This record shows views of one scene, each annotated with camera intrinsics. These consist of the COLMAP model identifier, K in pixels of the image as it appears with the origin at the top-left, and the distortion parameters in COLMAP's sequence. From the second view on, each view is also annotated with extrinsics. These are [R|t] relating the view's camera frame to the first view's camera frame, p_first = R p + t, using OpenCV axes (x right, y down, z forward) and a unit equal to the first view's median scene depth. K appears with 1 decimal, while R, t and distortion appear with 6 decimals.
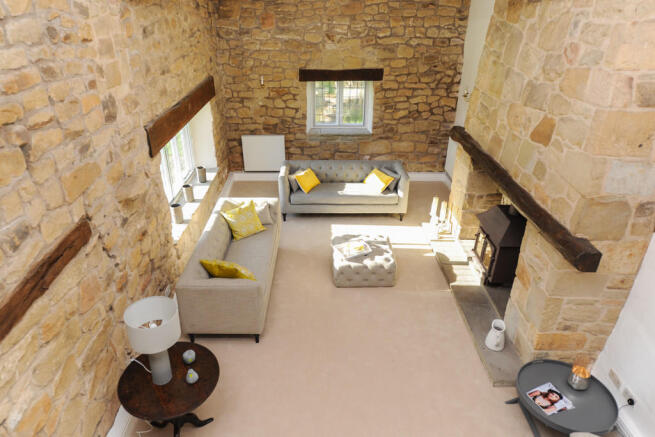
lens RADIAL K [[432.8, 0, 326.0], [0, 432.8, 216.7], [0, 0, 1]] dist [0.003137, 0.003892]
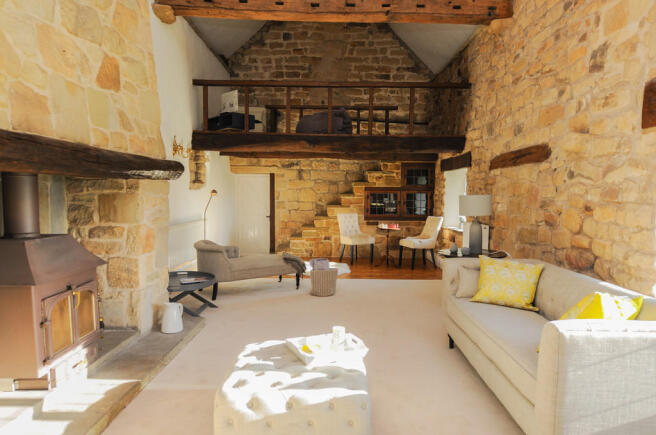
lens RADIAL K [[433.4, 0, 330.6], [0, 433.4, 218.4], [0, 0, 1]] dist [0.003137, 0.003892]
pose [[-0.999522, -0.026351, 0.016160, 0.040878], [-0.014091, 0.853720, 0.520542, -0.233352], [-0.027513, 0.520065, -0.853683, 1.077852]]
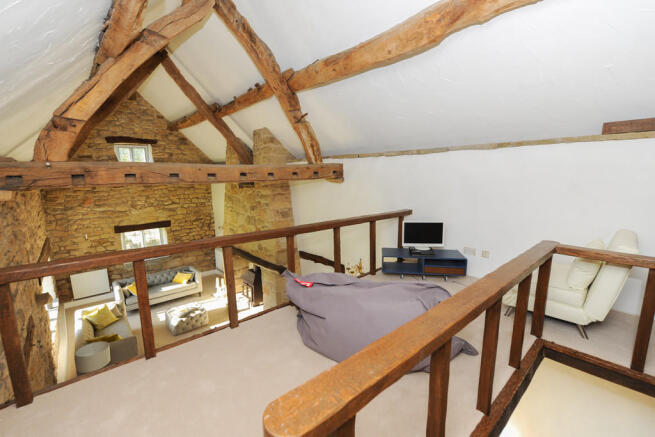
lens RADIAL K [[292.6, 0, 328.5], [0, 292.6, 221.5], [0, 0, 1]] dist [-0.002432, -0.000297]
pose [[0.757375, -0.119945, 0.641869, -0.159102], [0.311077, 0.930547, -0.193166, 0.113268], [-0.574120, 0.345970, 0.742086, -0.310201]]
